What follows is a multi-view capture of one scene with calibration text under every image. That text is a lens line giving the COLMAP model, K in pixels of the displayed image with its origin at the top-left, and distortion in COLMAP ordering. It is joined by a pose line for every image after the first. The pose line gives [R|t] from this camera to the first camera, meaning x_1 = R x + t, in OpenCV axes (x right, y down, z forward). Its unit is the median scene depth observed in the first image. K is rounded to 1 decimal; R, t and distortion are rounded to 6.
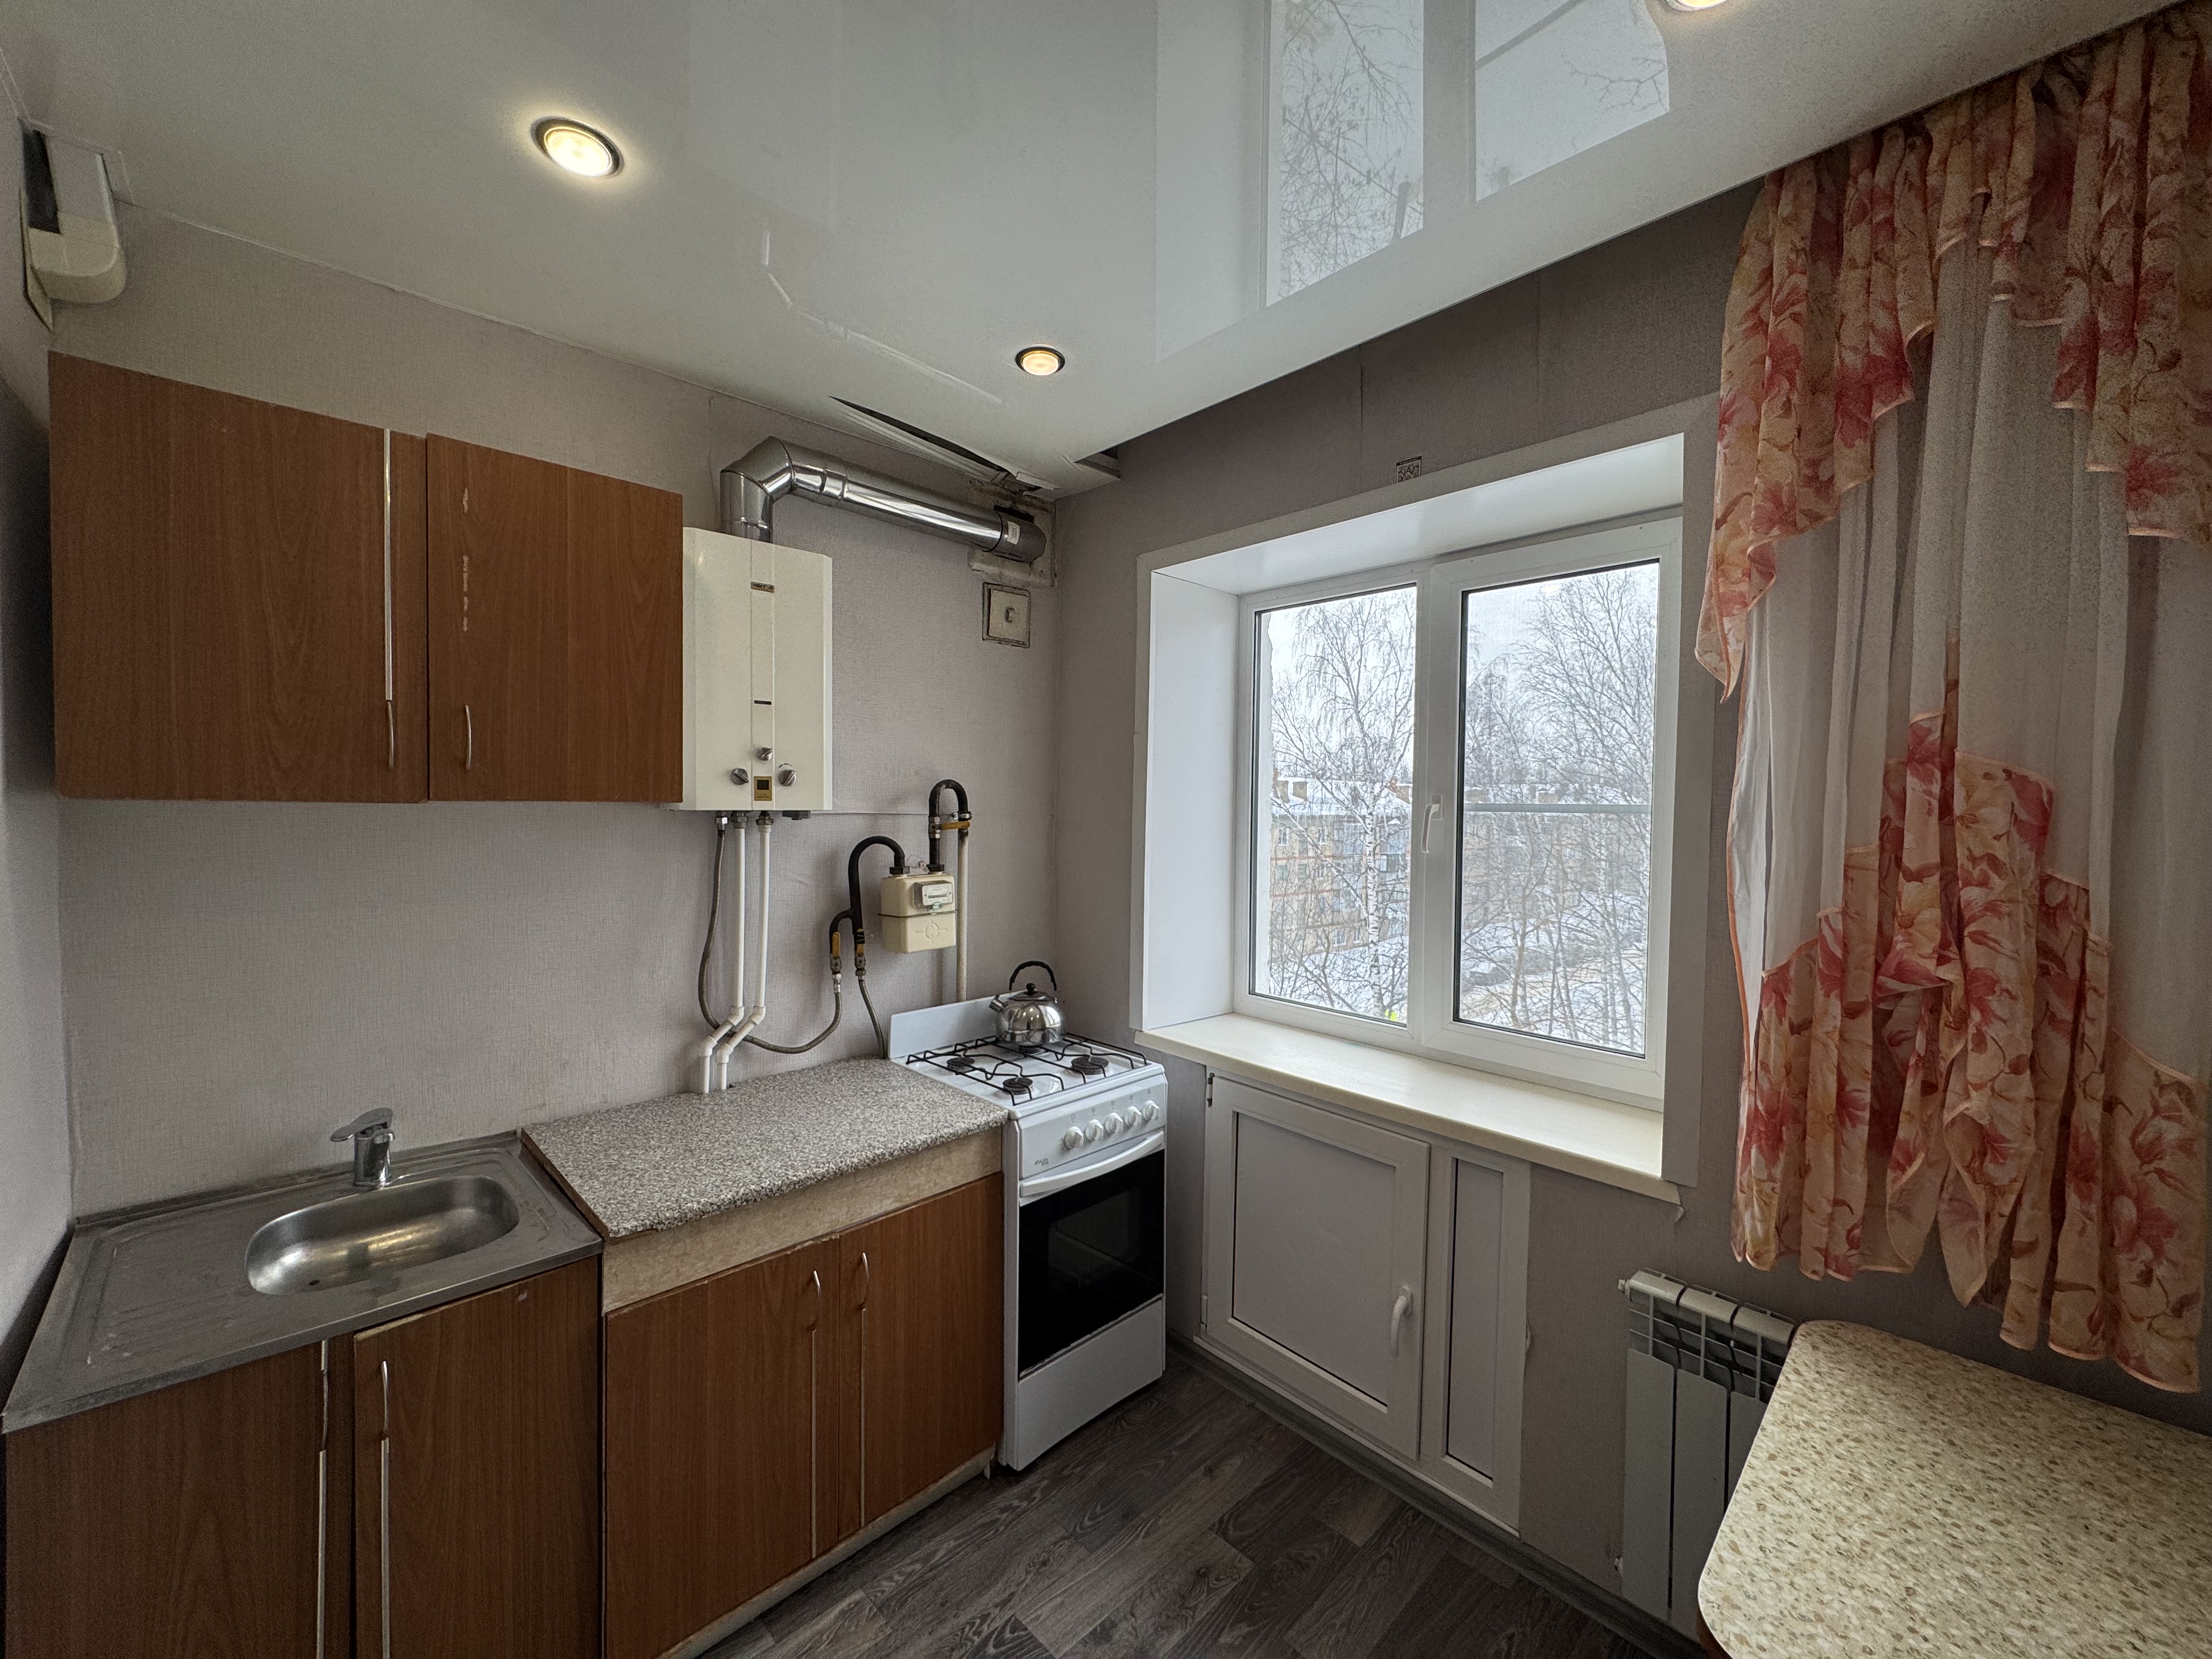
lens RADIAL K [[875.6, 0, 1105.6], [0, 875.6, 826.7], [0, 0, 1]] dist [-0.002218, 0.000487]
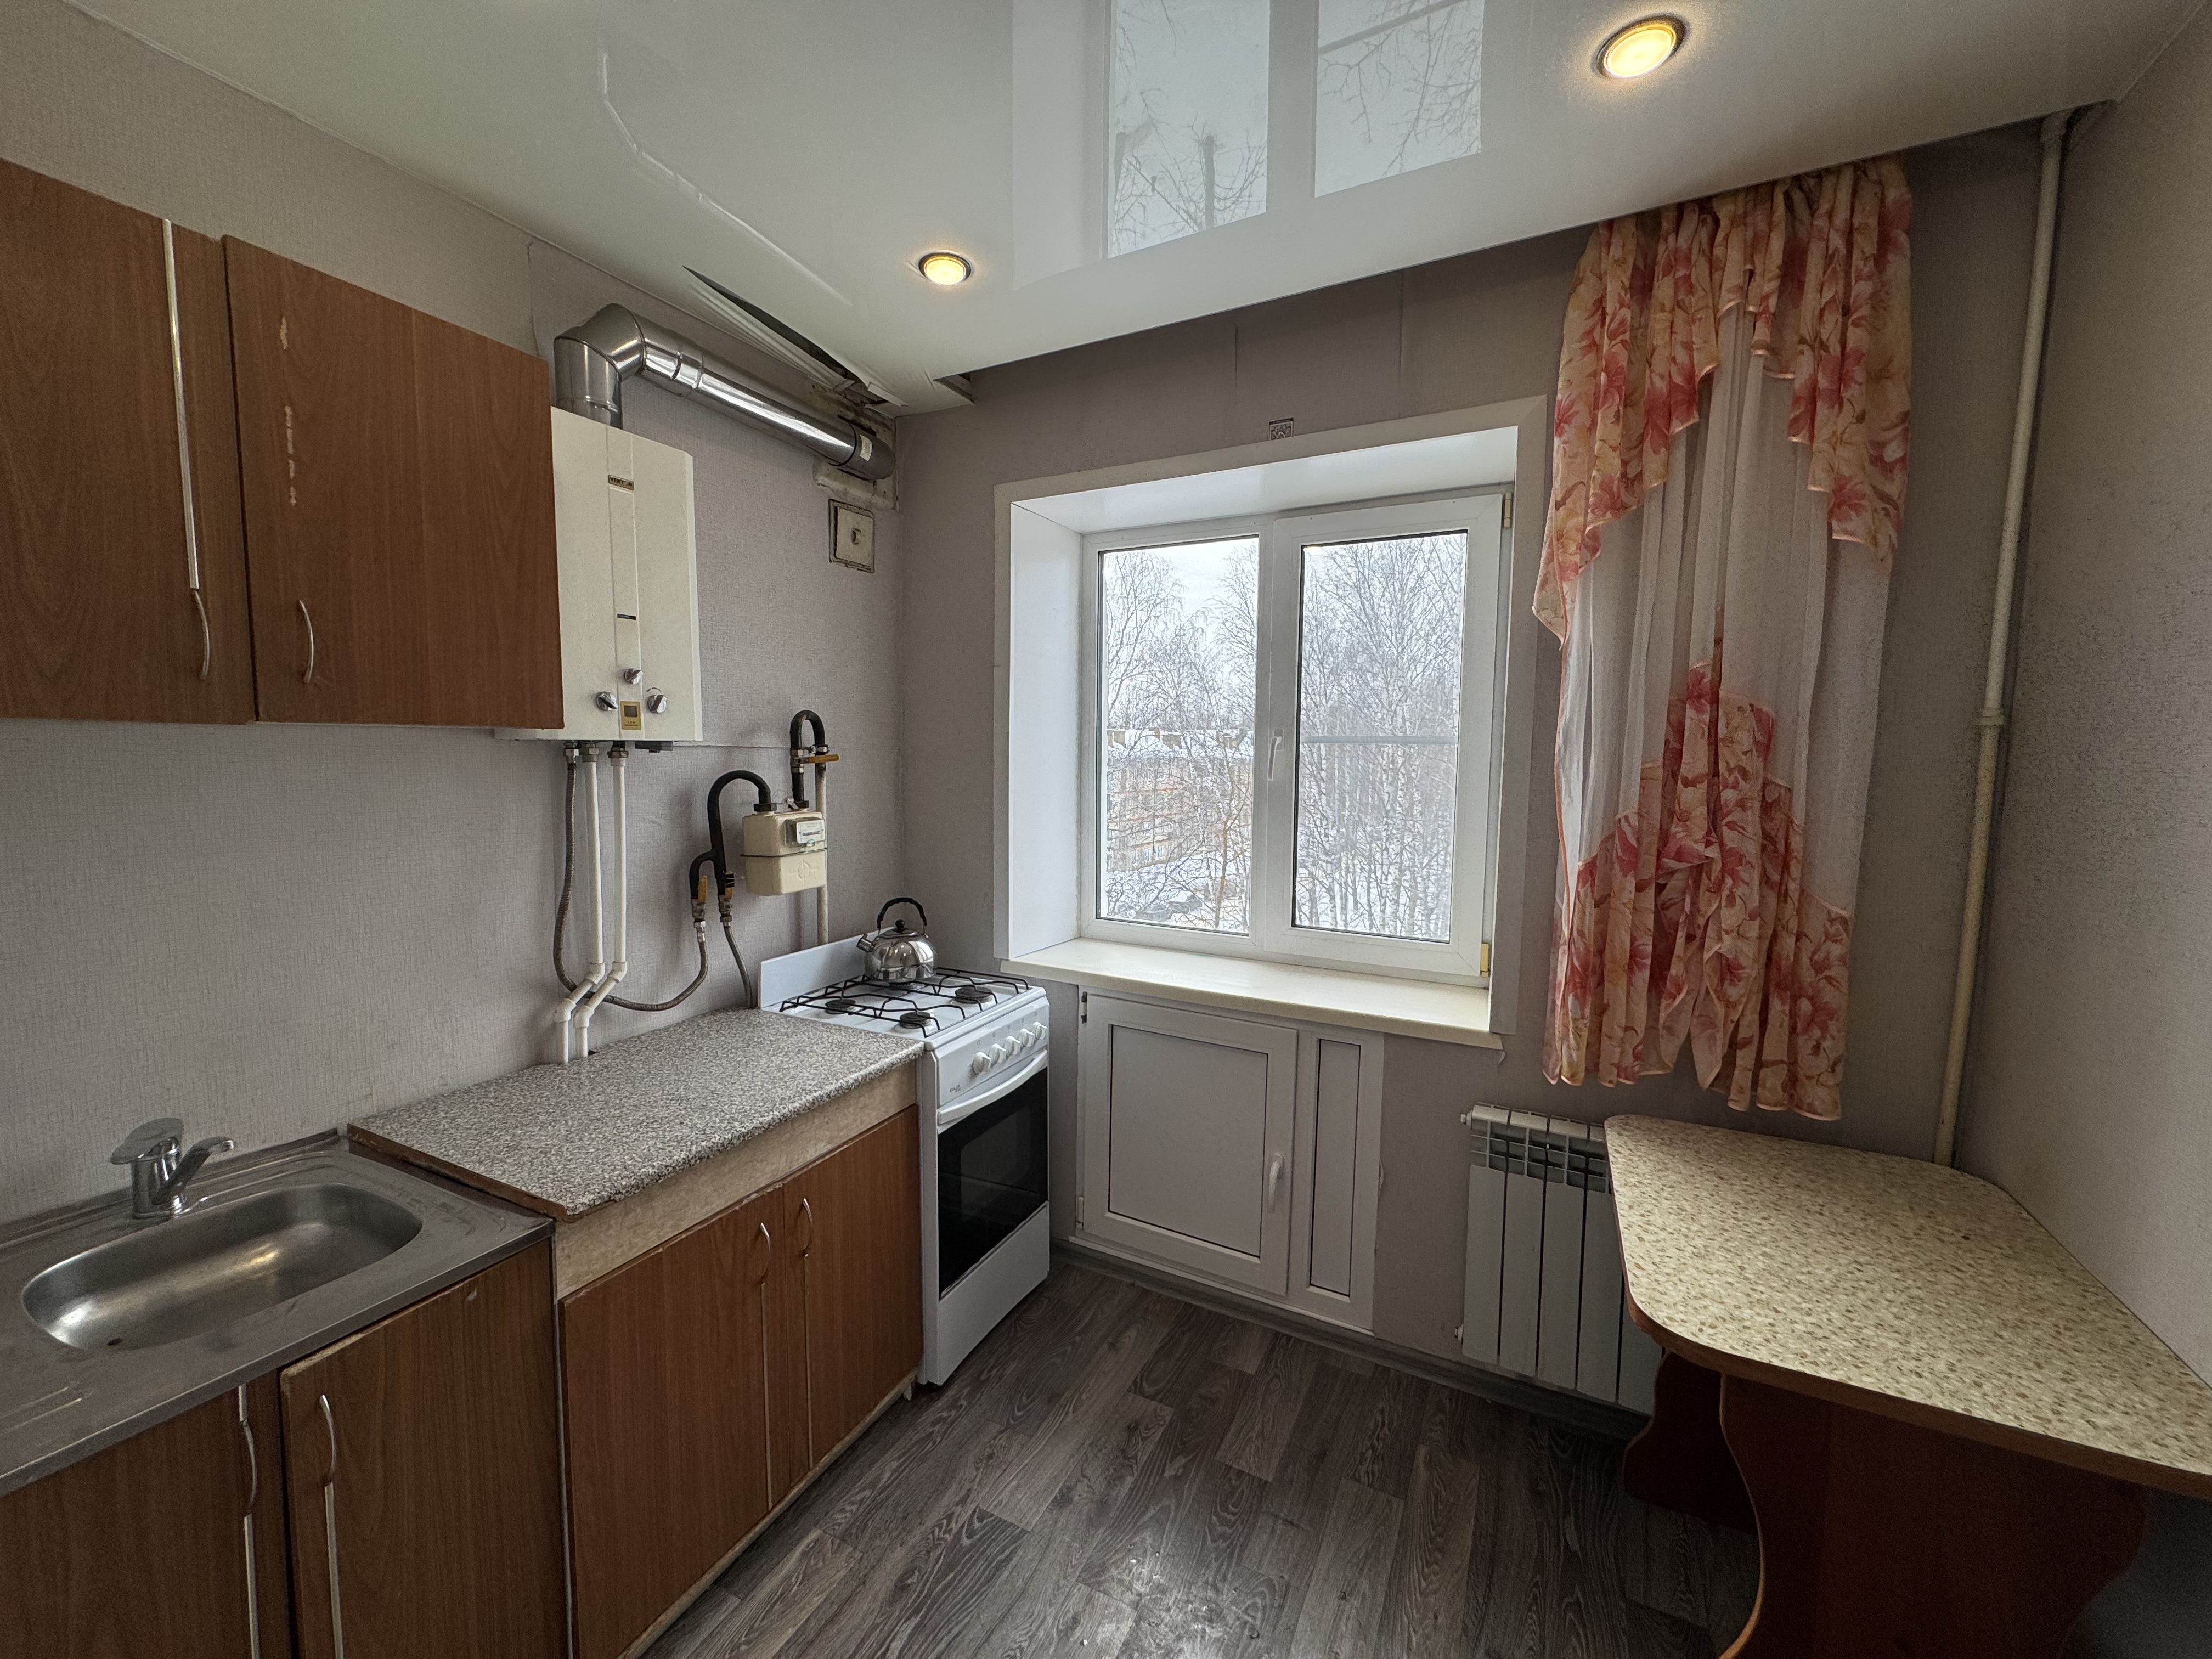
lens RADIAL K [[875.6, 0, 1104.2], [0, 875.6, 825.6], [0, 0, 1]] dist [-0.002218, 0.000487]
pose [[0.946607, -0.030644, 0.320931, -0.263960], [0.010602, 0.997893, 0.064011, 0.018420], [-0.322216, -0.057191, 0.944937, 0.004767]]
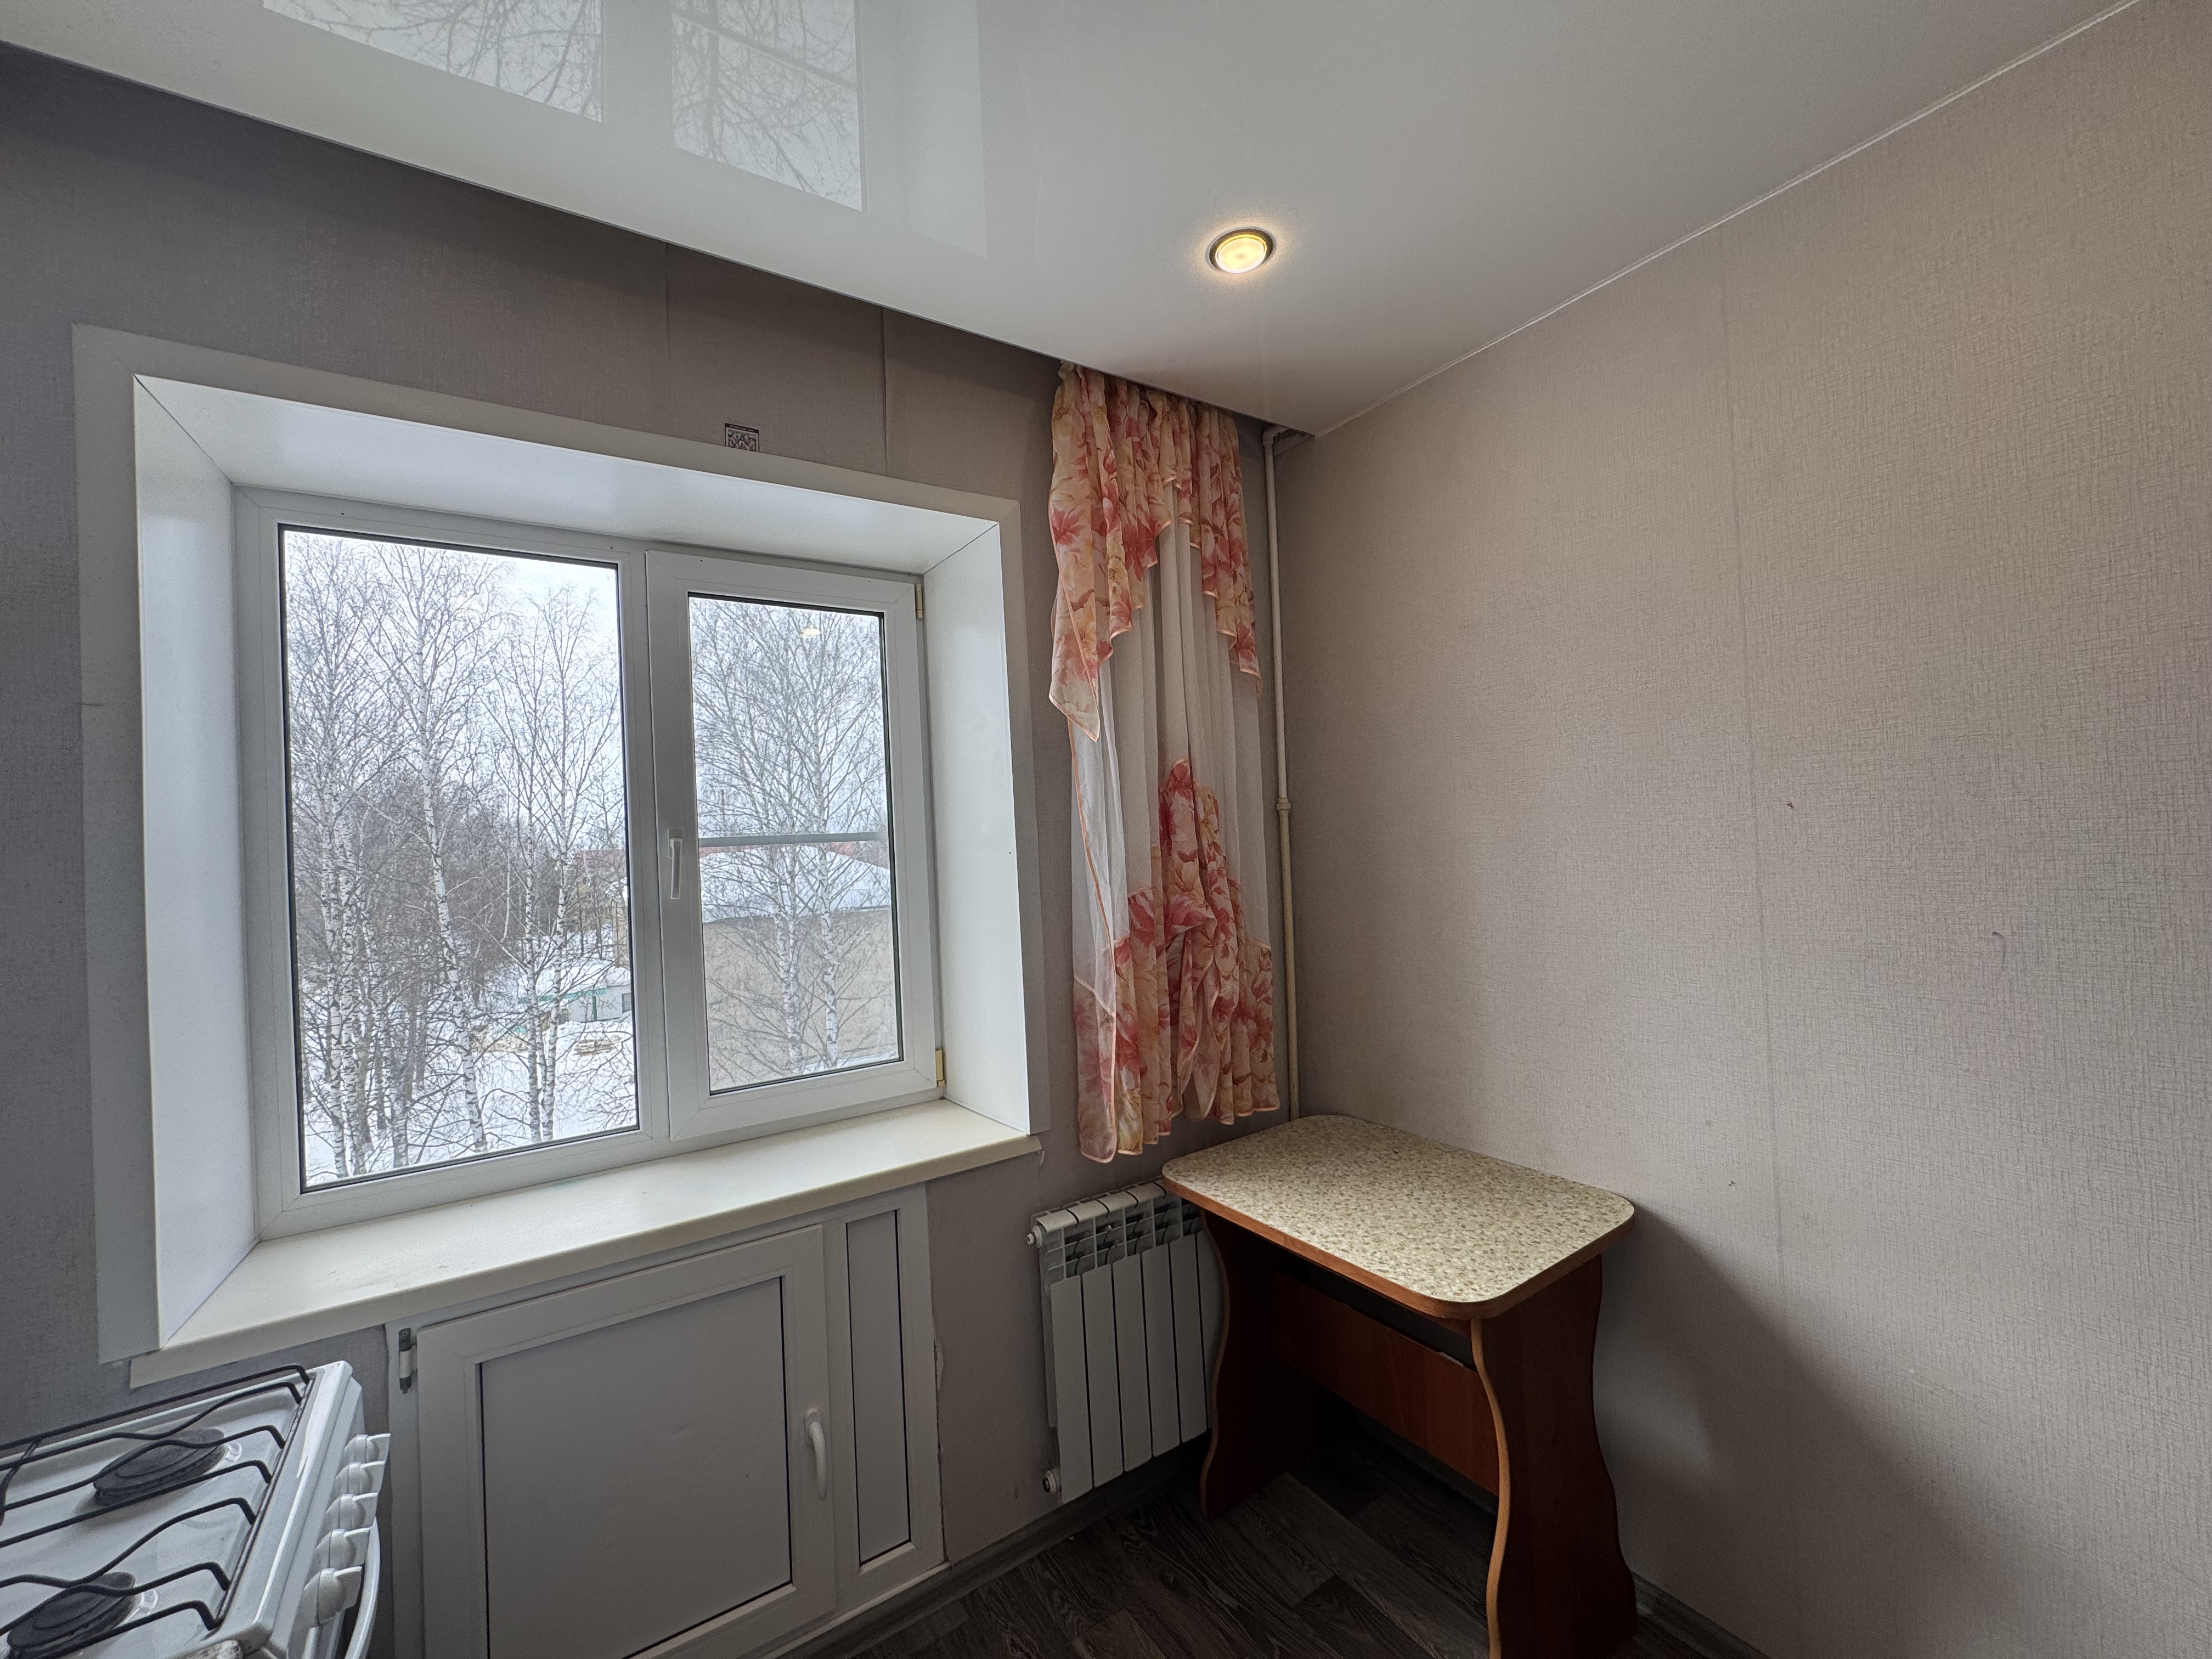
lens RADIAL K [[875.6, 0, 1105.9], [0, 875.6, 825.9], [0, 0, 1]] dist [-0.002218, 0.000487]
pose [[0.172819, -0.002840, 0.984950, -0.484844], [0.077143, 0.996963, -0.010661, 0.002081], [-0.981928, 0.077824, 0.172513, 0.611611]]
